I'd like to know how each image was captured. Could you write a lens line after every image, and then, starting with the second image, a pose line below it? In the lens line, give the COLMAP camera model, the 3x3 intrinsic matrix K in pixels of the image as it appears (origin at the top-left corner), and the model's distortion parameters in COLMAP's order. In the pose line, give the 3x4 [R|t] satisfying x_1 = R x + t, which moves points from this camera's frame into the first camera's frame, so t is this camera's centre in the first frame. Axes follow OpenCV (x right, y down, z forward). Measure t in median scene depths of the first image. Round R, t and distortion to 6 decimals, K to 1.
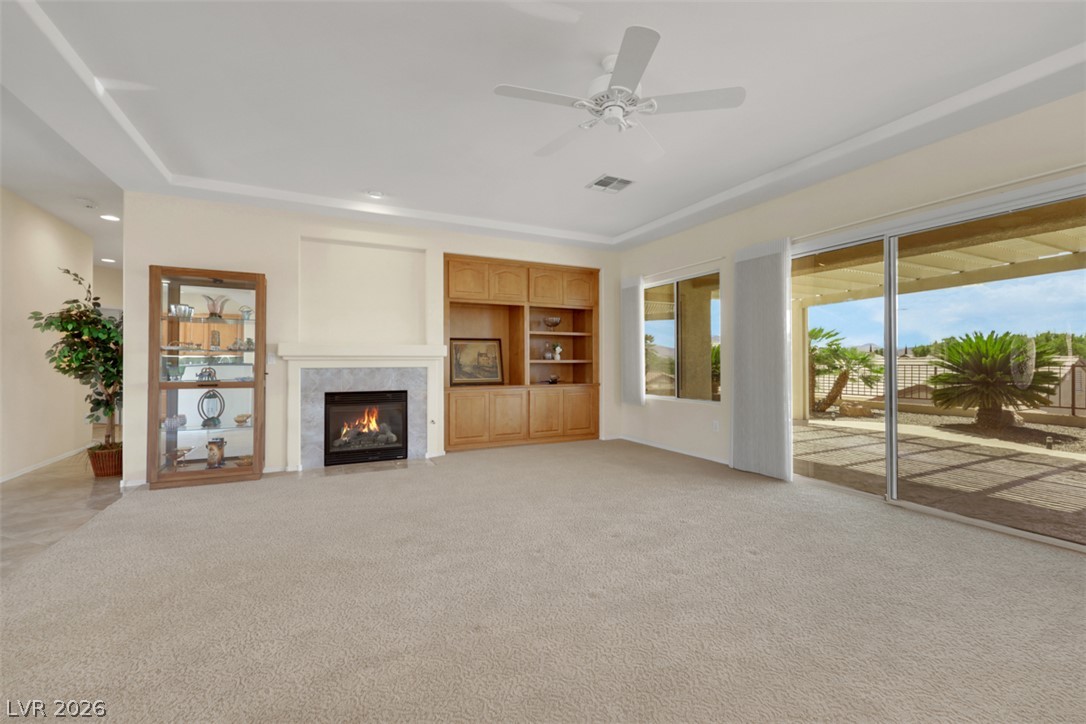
lens RADIAL K [[451.3, 0, 543.0], [0, 451.3, 362.0], [0, 0, 1]] dist [-0.000359, -0.000208]
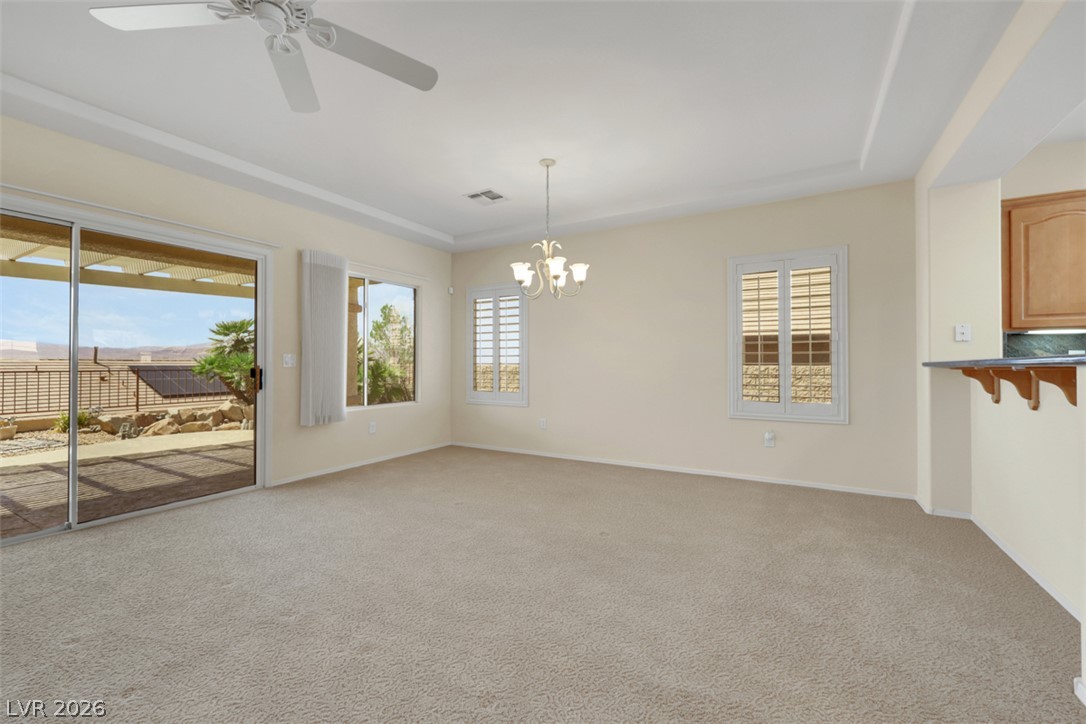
lens RADIAL K [[451.3, 0, 543.0], [0, 451.3, 362.0], [0, 0, 1]] dist [-0.000359, -0.000208]
pose [[-0.548707, 0.005610, 0.835996, -0.551867], [-0.003295, 0.999955, -0.008873, -0.007799], [-0.836008, -0.007623, -0.548664, 0.859175]]
